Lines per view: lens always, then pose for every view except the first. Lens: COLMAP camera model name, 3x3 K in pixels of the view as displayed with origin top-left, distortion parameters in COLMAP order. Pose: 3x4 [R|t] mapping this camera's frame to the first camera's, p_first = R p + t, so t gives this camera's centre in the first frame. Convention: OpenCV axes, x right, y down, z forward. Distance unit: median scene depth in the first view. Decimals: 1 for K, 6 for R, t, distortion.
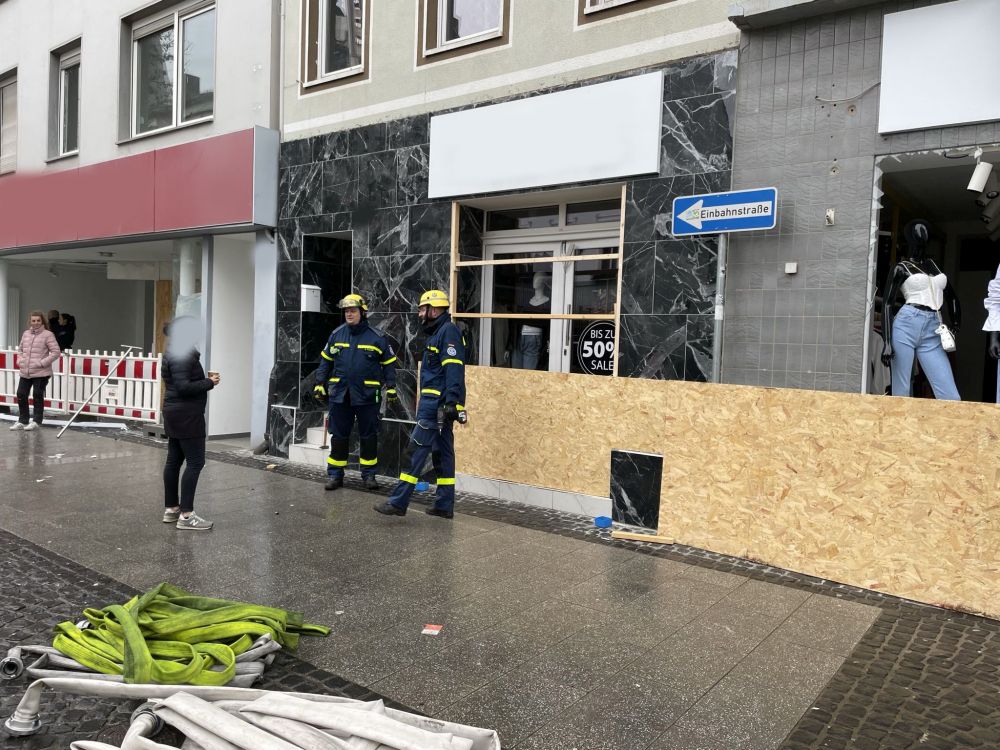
lens RADIAL K [[774.0, 0, 500.0], [0, 774.0, 375.0], [0, 0, 1]] dist [0.107544, -0.147596]
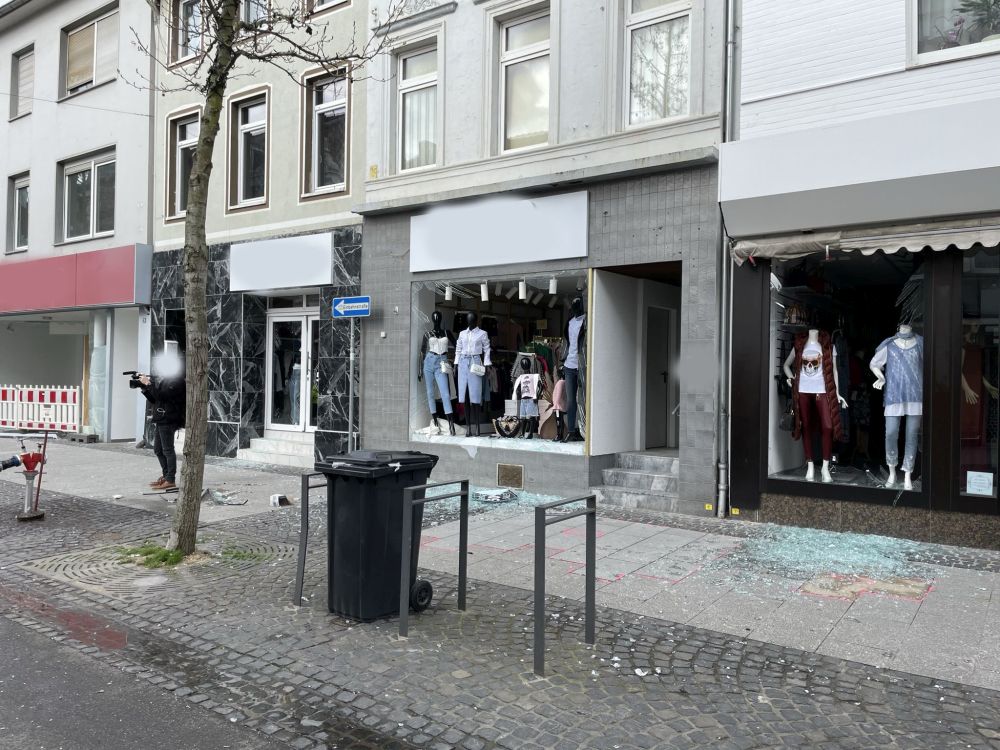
lens RADIAL K [[774.0, 0, 500.0], [0, 774.0, 375.0], [0, 0, 1]] dist [0.107544, -0.147596]
pose [[0.999134, -0.018094, 0.037455, 0.405030], [0.019780, 0.998786, -0.045125, 0.044650], [-0.036593, 0.045827, 0.998279, -0.688232]]
